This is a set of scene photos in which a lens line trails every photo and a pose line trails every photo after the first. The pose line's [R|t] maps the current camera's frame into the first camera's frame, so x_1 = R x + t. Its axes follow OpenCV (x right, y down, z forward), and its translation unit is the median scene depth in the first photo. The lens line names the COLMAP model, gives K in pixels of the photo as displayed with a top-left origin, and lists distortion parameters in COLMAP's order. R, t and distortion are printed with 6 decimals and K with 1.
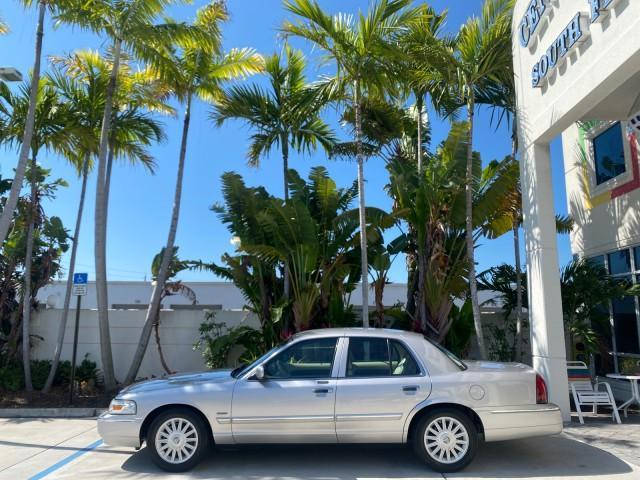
lens RADIAL K [[494.3, 0, 319.4], [0, 494.3, 235.7], [0, 0, 1]] dist [0.020040, -0.021452]
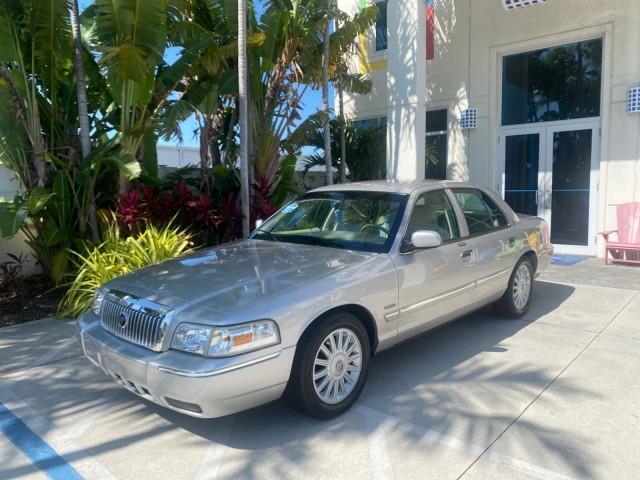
lens RADIAL K [[494.3, 0, 318.5], [0, 494.3, 239.3], [0, 0, 1]] dist [0.020040, -0.021452]
pose [[0.659612, -0.094366, 0.745658, -0.364818], [-0.109112, 0.969555, 0.219222, 0.073525], [-0.743644, -0.225962, 0.629234, 0.346981]]
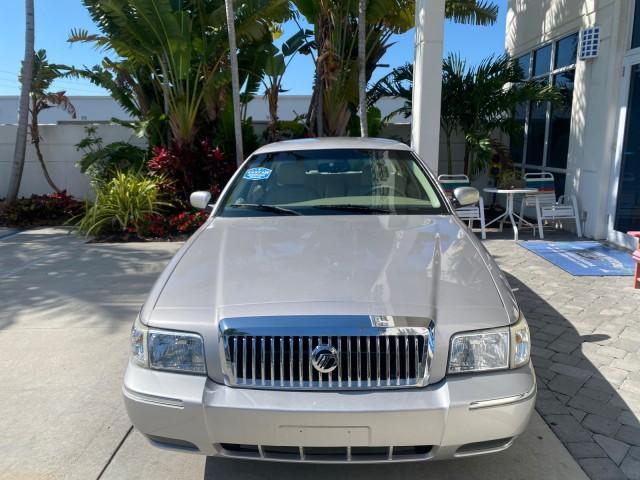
lens RADIAL K [[494.3, 0, 319.7], [0, 494.3, 236.5], [0, 0, 1]] dist [0.020040, -0.021452]
pose [[0.999896, -0.009965, -0.010428, 0.215503], [0.013027, 0.934298, 0.356254, 0.026147], [0.006192, -0.356353, 0.934331, 0.088326]]
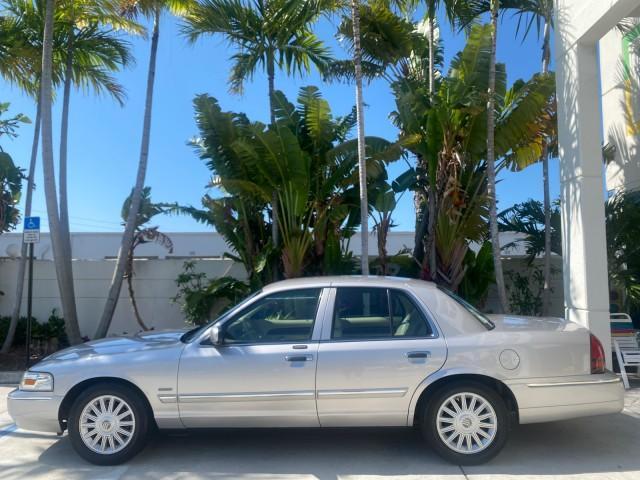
lens RADIAL K [[494.3, 0, 319.7], [0, 494.3, 238.4], [0, 0, 1]] dist [0.020040, -0.021452]
pose [[0.999809, -0.011815, -0.015596, 0.025499], [0.013324, 0.994850, 0.100481, 0.030313], [0.014328, -0.100670, 0.994817, 0.142897]]
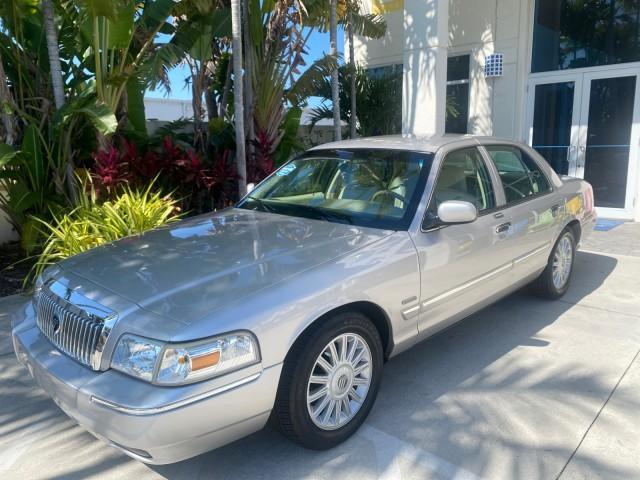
lens RADIAL K [[494.3, 0, 320.8], [0, 494.3, 235.8], [0, 0, 1]] dist [0.020040, -0.021452]
pose [[0.672777, -0.153581, 0.723729, -0.304196], [-0.105310, 0.948377, 0.299149, 0.080472], [-0.732312, -0.277476, 0.621873, 0.391176]]
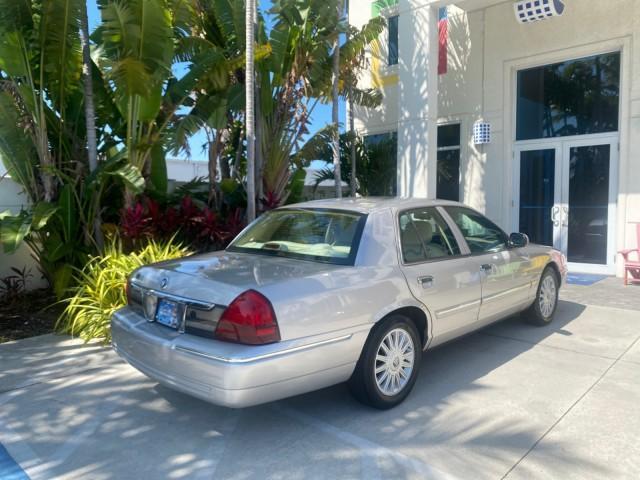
lens RADIAL K [[494.3, 0, 318.5], [0, 494.3, 239.3], [0, 0, 1]] dist [0.020040, -0.021452]
pose [[0.684163, -0.068162, 0.726137, -0.345603], [-0.110695, 0.974384, 0.195760, 0.071841], [-0.720880, -0.214312, 0.659093, 0.347920]]
